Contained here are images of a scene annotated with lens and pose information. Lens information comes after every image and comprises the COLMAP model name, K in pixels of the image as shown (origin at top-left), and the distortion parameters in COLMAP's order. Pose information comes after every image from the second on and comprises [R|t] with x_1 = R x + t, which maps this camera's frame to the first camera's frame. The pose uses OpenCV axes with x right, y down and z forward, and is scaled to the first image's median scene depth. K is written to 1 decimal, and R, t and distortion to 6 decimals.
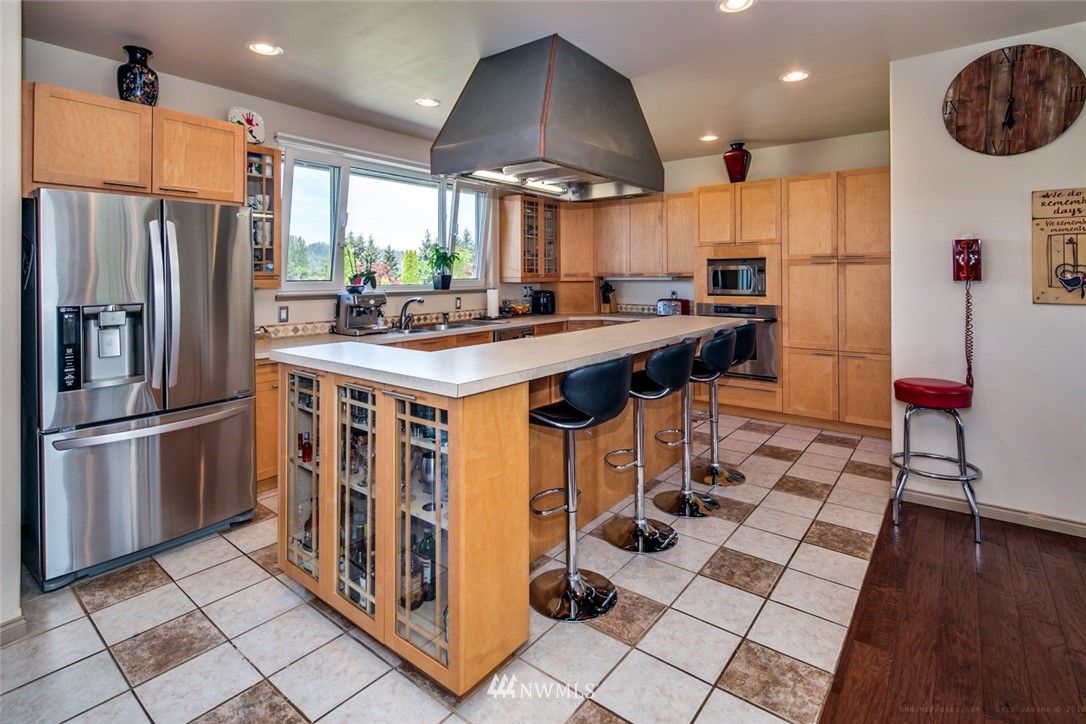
lens RADIAL K [[529.3, 0, 545.0], [0, 529.3, 270.0], [0, 0, 1]] dist [-0.003196, -0.000235]
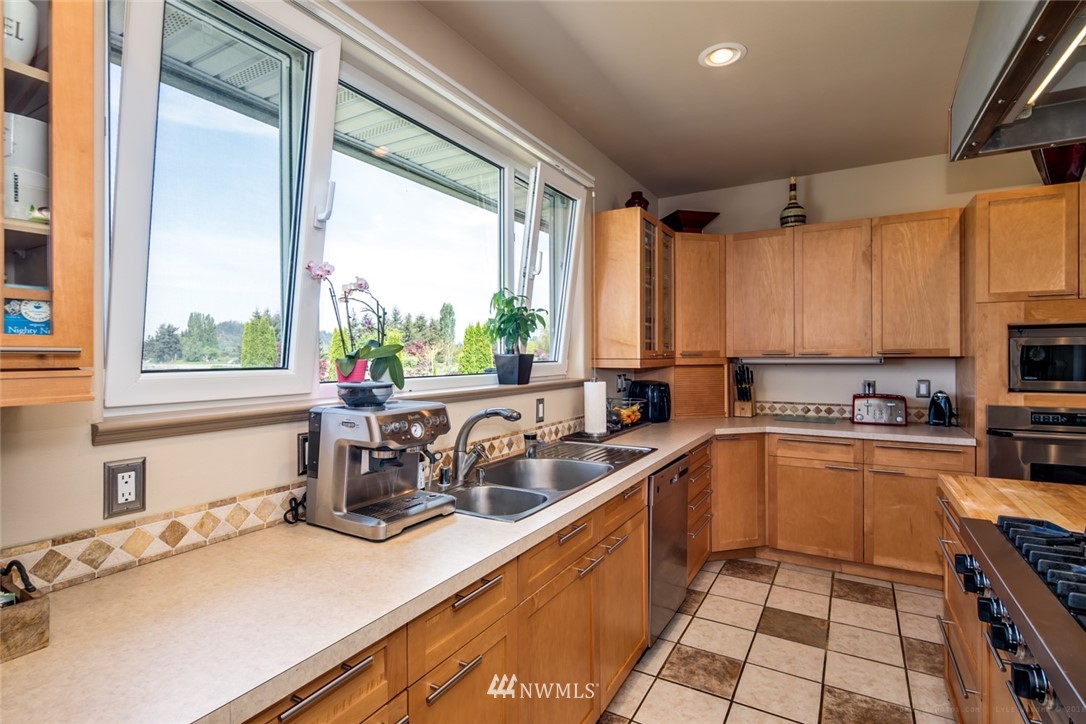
lens RADIAL K [[521.5, 0, 544.4], [0, 521.5, 357.6], [0, 0, 1]] dist [0.001615, 0.000163]
pose [[0.990471, -0.000179, 0.137721, -0.241695], [-0.001602, 0.999916, 0.012824, 0.006819], [-0.137711, -0.012923, 0.990388, 0.540185]]
